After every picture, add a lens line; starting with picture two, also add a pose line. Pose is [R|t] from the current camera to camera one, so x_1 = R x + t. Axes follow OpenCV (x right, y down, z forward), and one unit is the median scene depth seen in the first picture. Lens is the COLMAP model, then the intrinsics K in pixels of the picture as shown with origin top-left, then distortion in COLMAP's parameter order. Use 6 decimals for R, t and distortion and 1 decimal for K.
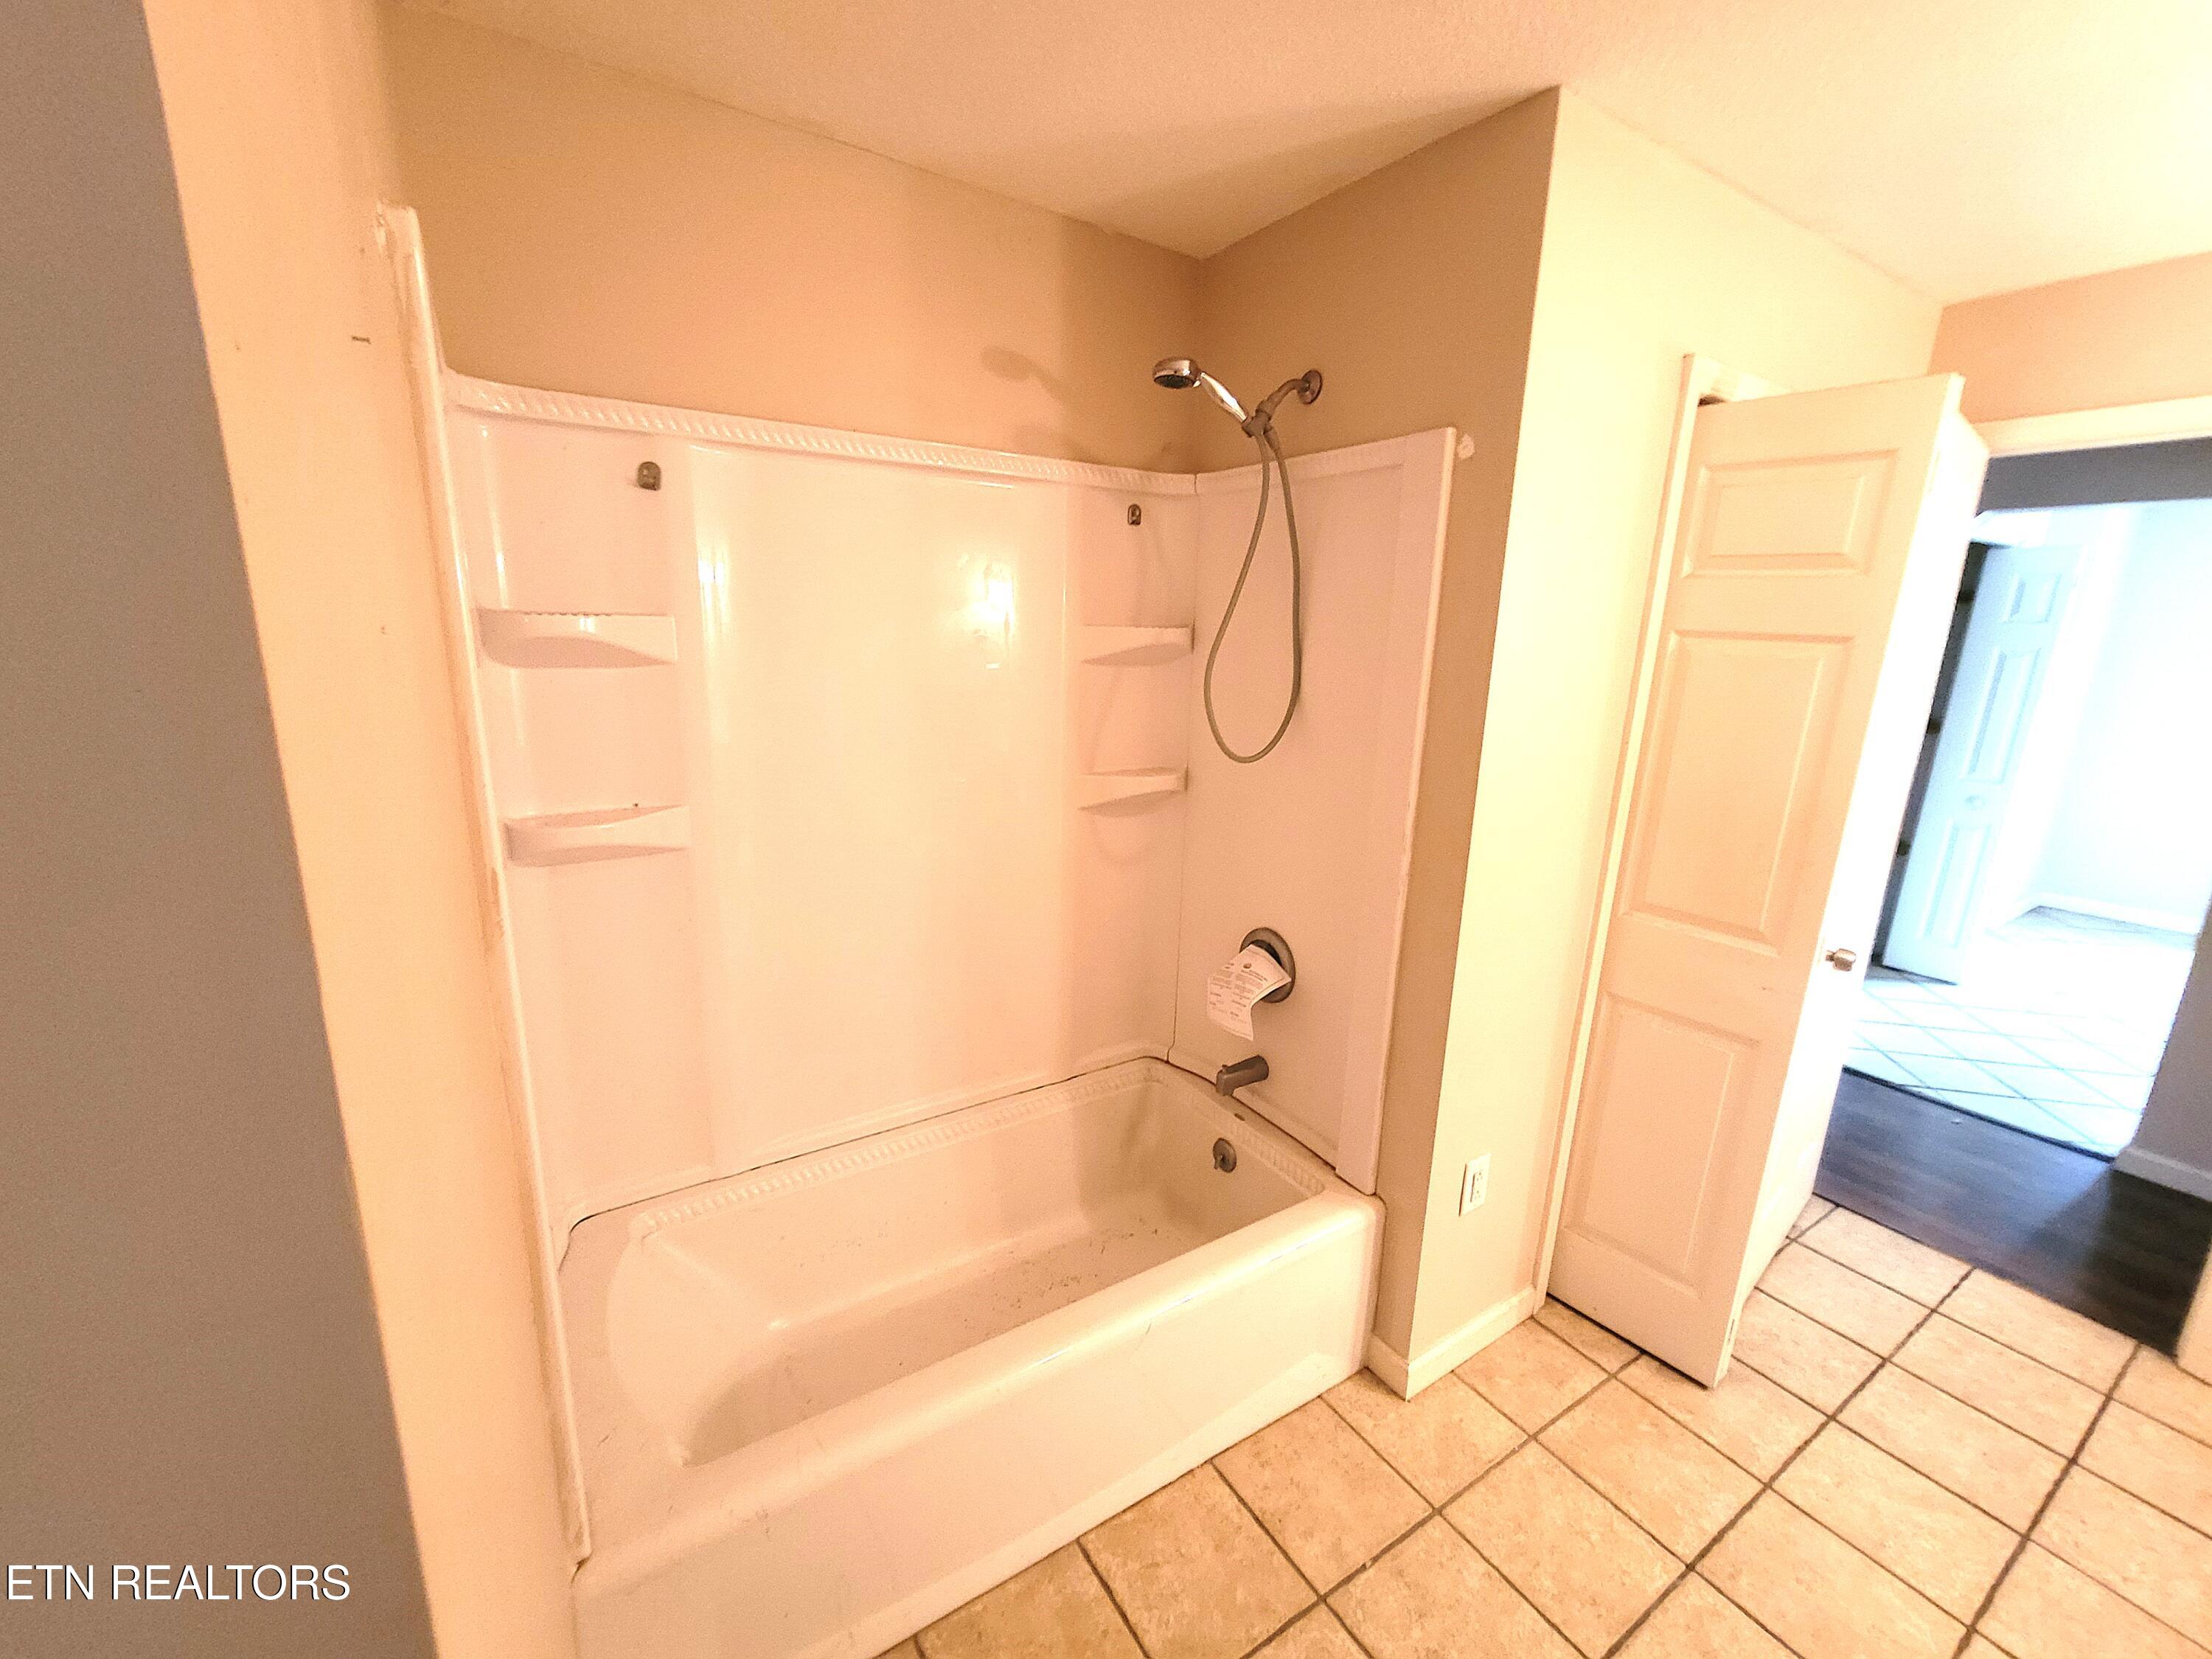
lens RADIAL K [[900.6, 0, 1112.9], [0, 900.6, 833.2], [0, 0, 1]] dist [-0.001327, 0.000152]
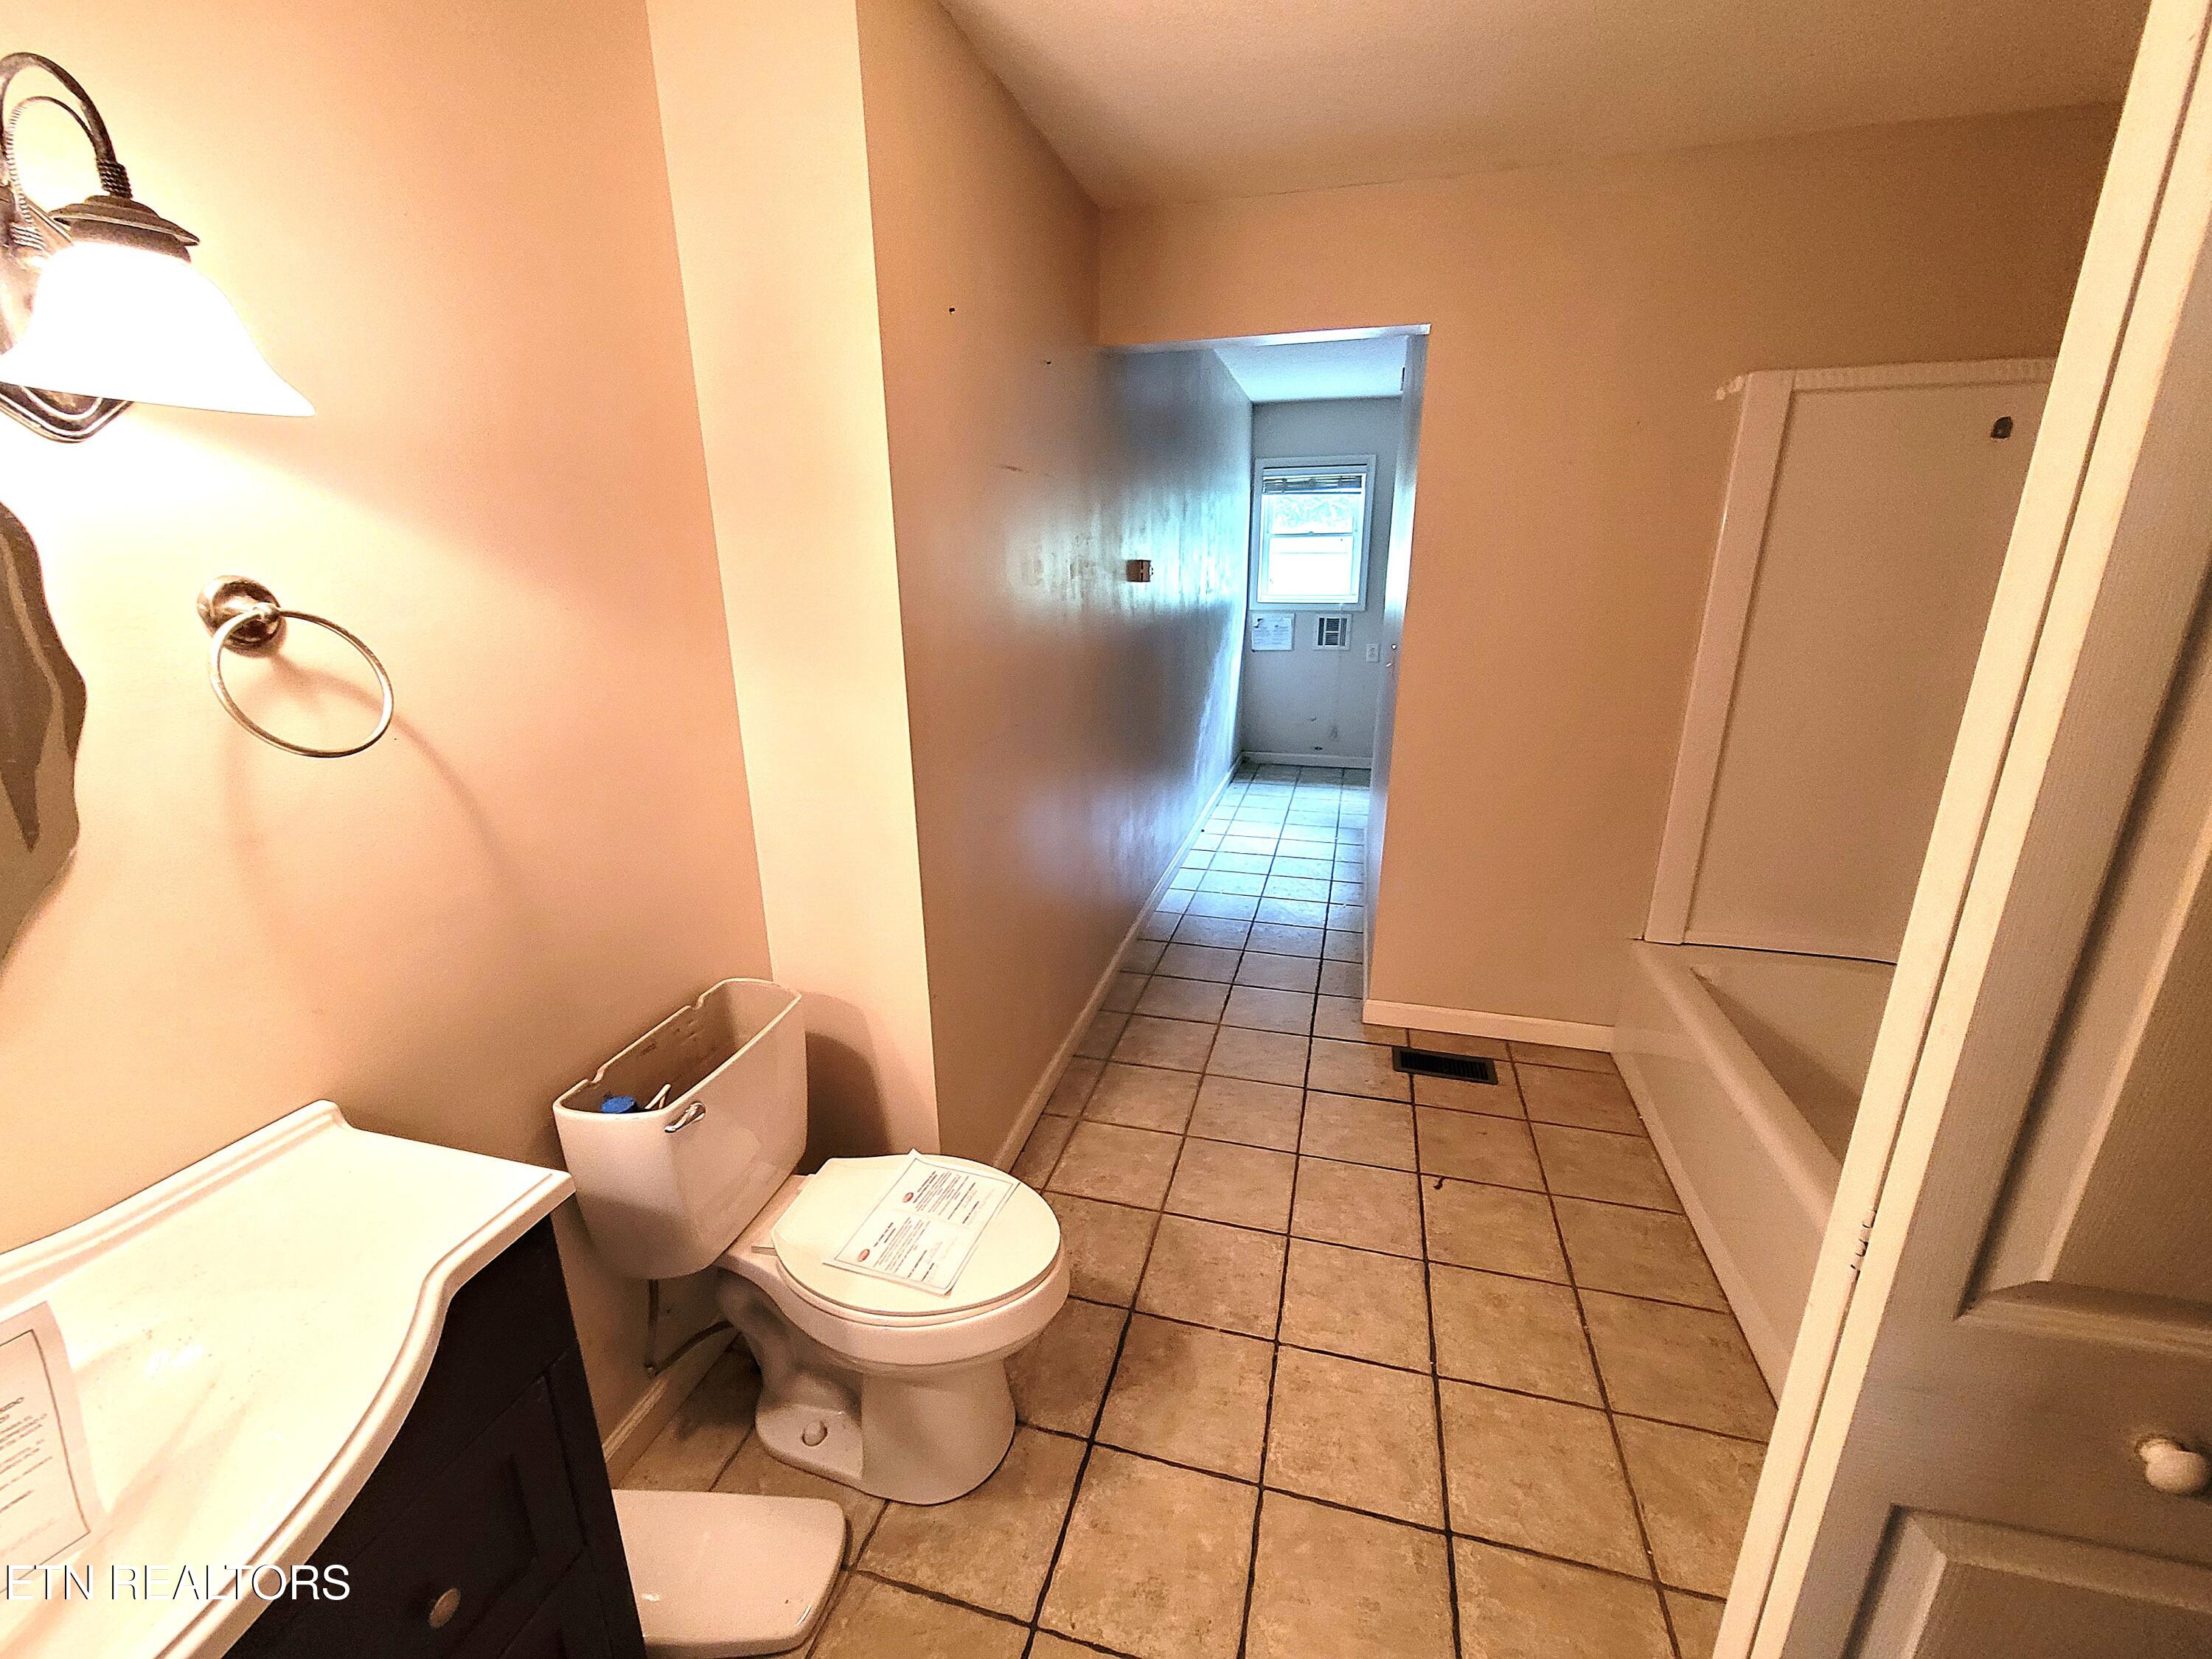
lens RADIAL K [[900.6, 0, 1100.5], [0, 900.6, 824.4], [0, 0, 1]] dist [-0.001327, 0.000152]
pose [[-0.752208, 0.166656, -0.637502, 1.160911], [-0.169253, 0.886159, 0.431366, -0.138608], [0.636818, 0.432376, -0.638368, 0.884381]]
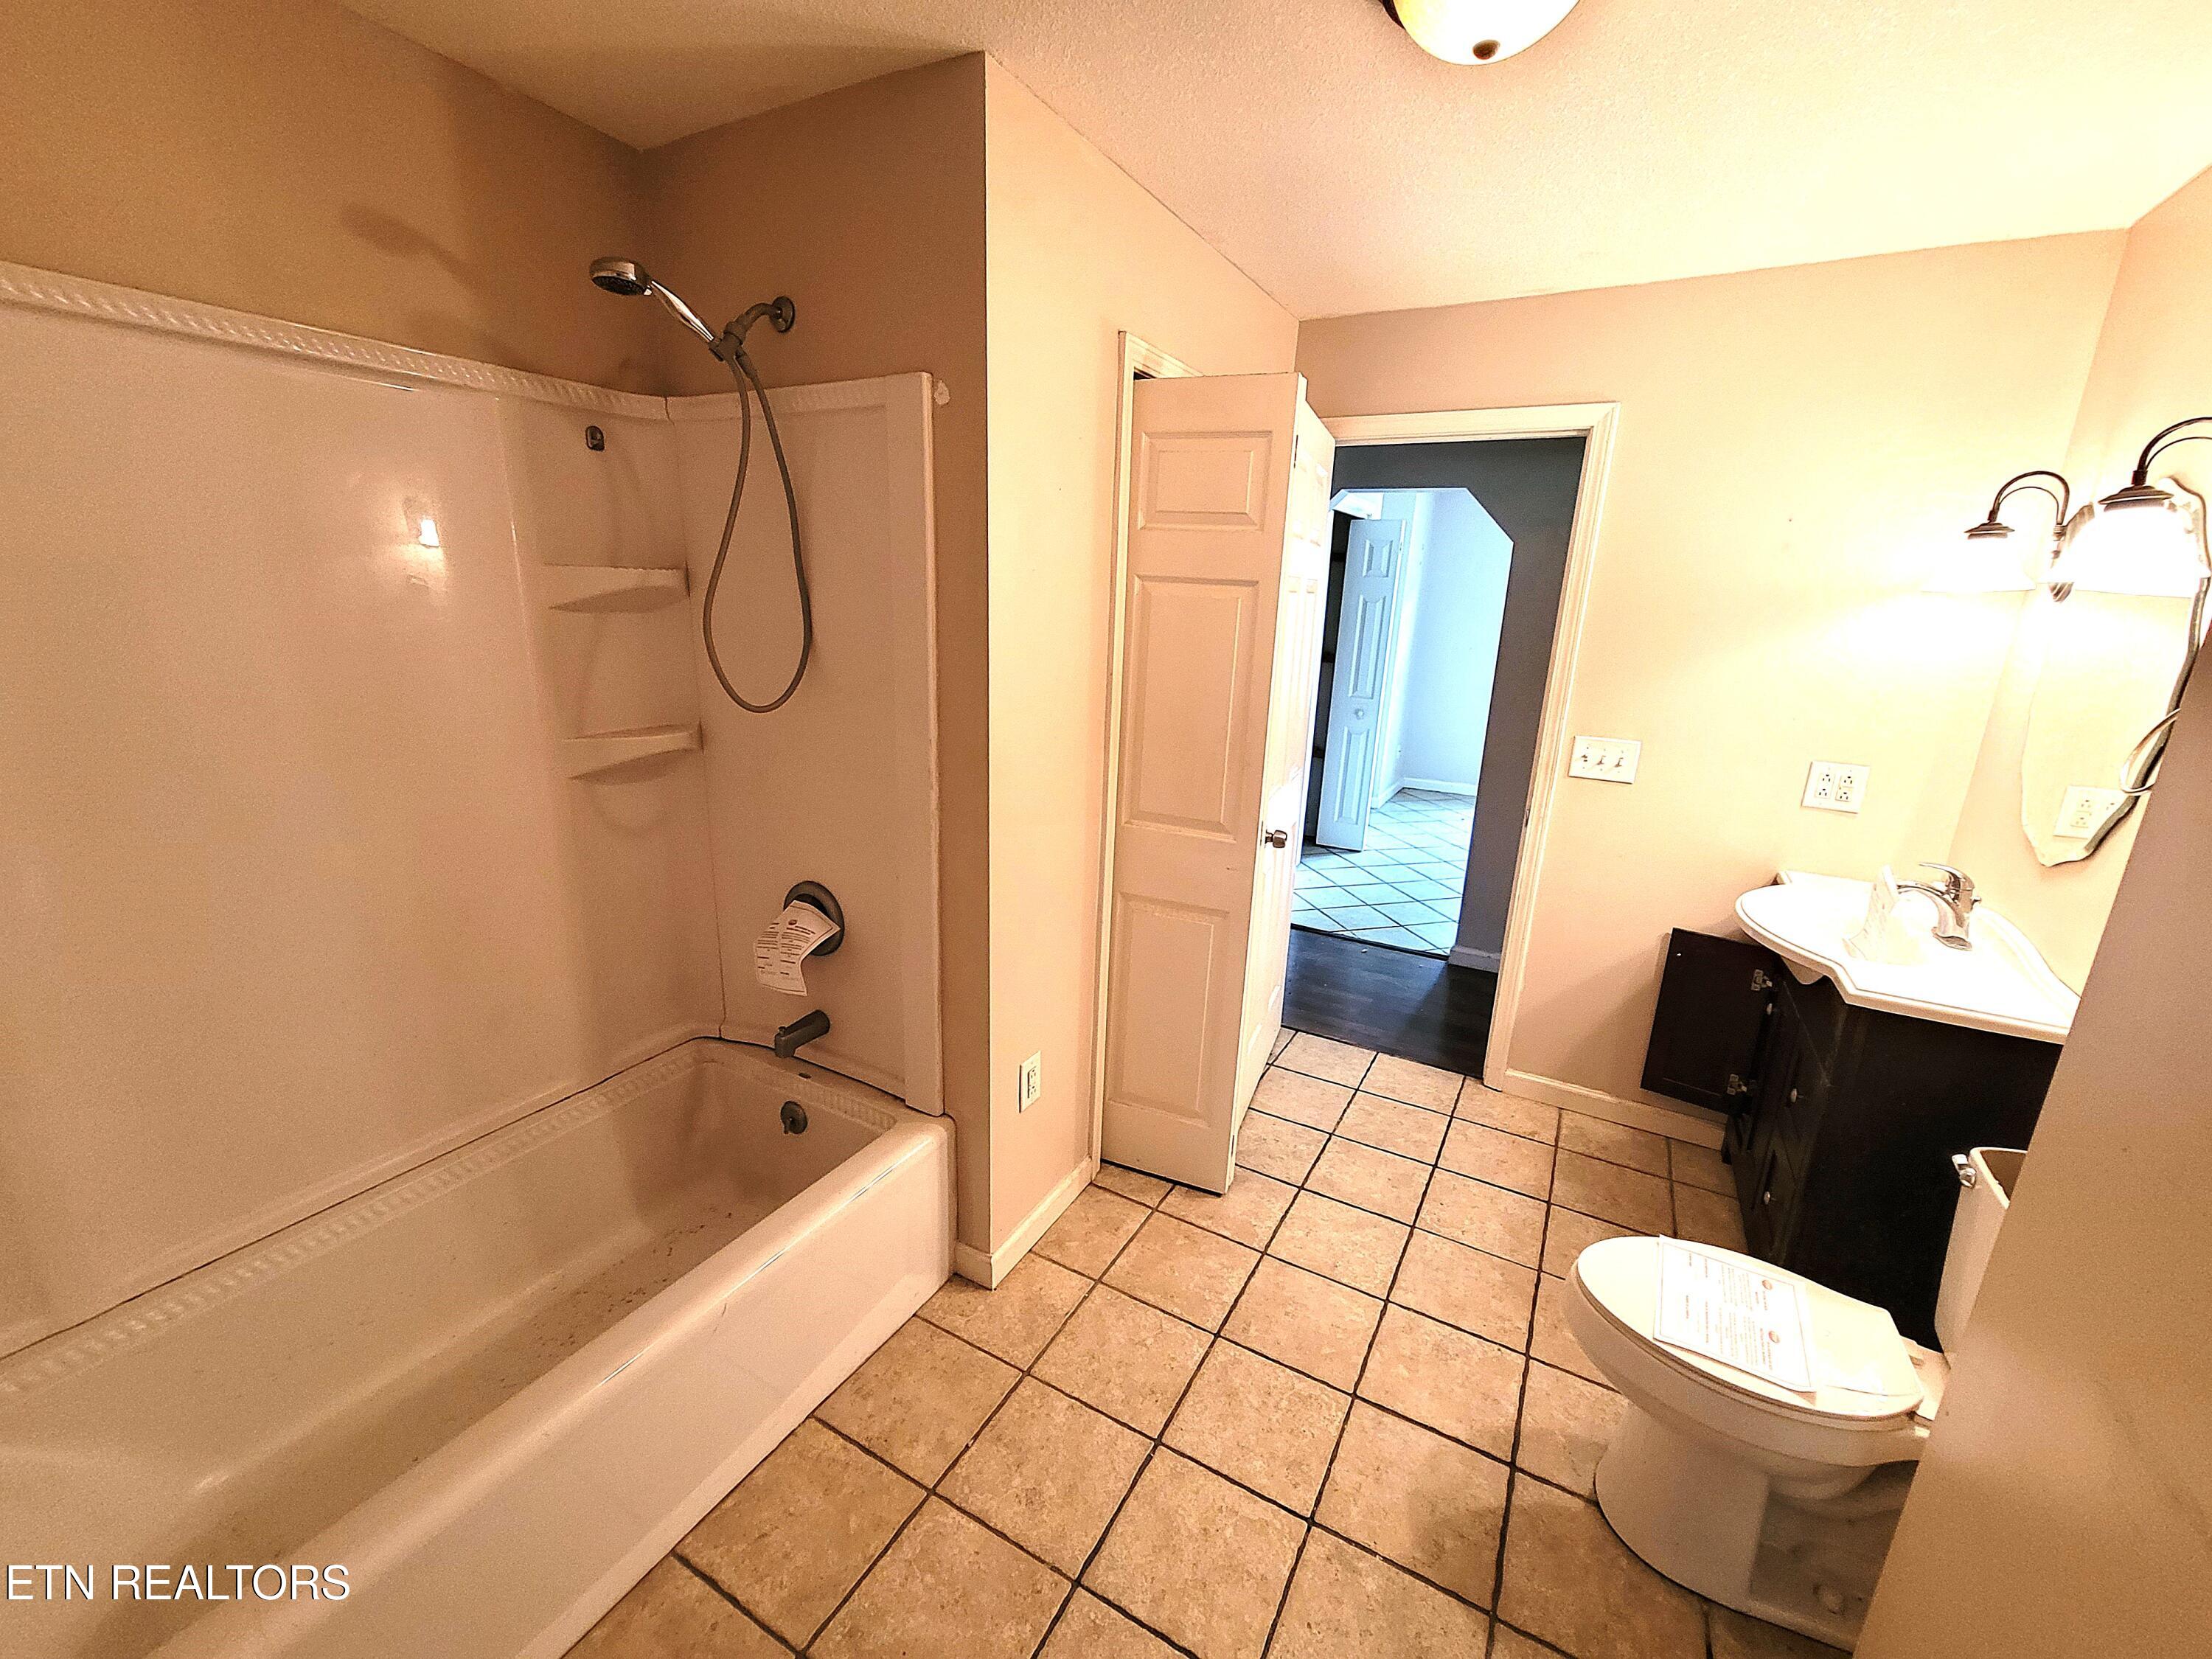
lens RADIAL K [[900.6, 0, 1113.8], [0, 900.6, 835.3], [0, 0, 1]] dist [-0.001327, 0.000152]
pose [[0.882192, -0.121659, 0.454903, 0.026508], [0.098864, 0.992370, 0.073673, 0.018602], [-0.460395, -0.020020, 0.887489, -0.023968]]
